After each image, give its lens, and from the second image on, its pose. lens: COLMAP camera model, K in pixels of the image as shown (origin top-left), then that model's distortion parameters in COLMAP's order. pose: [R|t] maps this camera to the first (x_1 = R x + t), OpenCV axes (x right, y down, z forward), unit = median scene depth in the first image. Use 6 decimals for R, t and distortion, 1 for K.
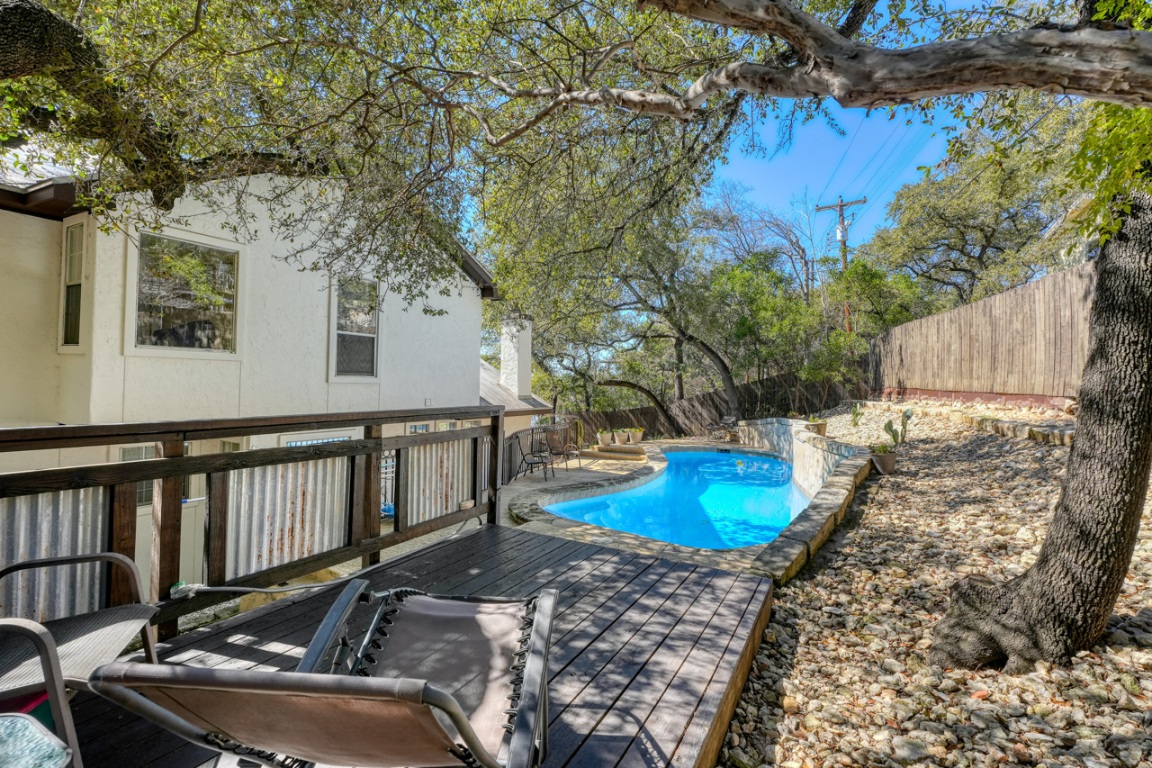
lens RADIAL K [[516.9, 0, 572.0], [0, 516.9, 381.5], [0, 0, 1]] dist [-0.001560, 0.000155]
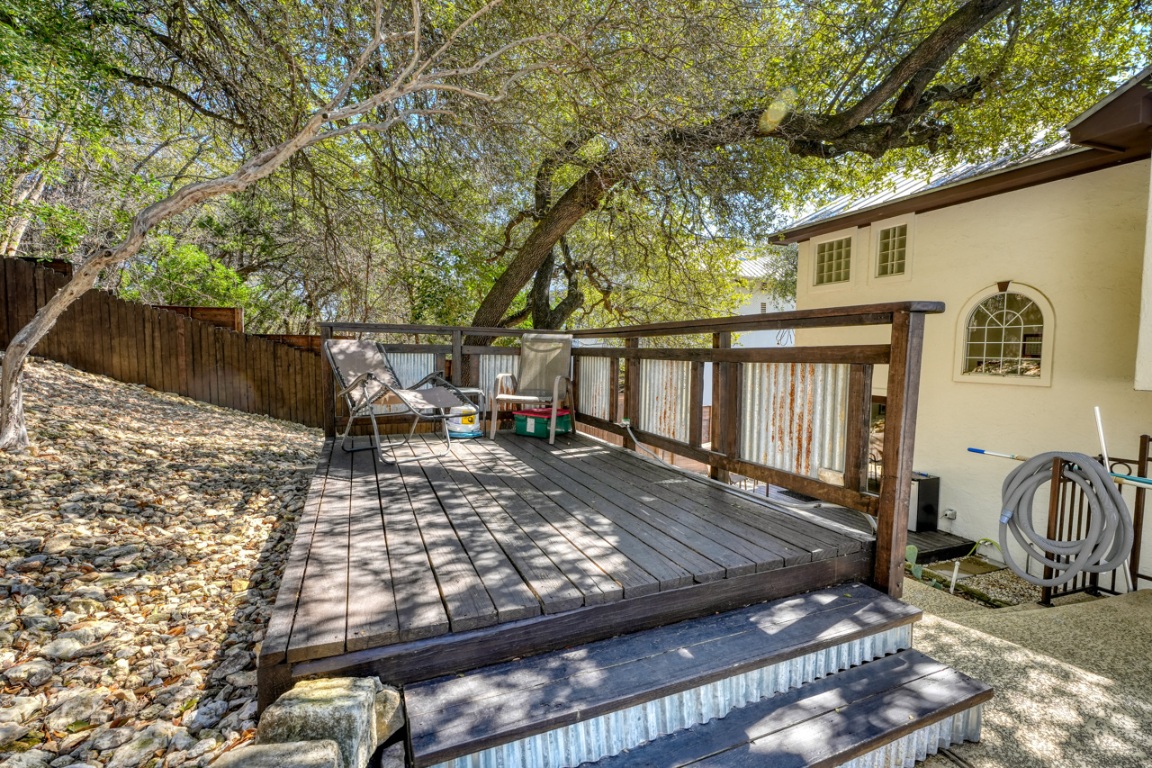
lens RADIAL K [[516.9, 0, 572.0], [0, 516.9, 381.5], [0, 0, 1]] dist [-0.001560, 0.000155]
pose [[-0.621803, 0.006009, -0.783151, 0.663614], [-0.030666, 0.999017, 0.032014, 0.187305], [0.782573, 0.043922, -0.621007, 1.722802]]
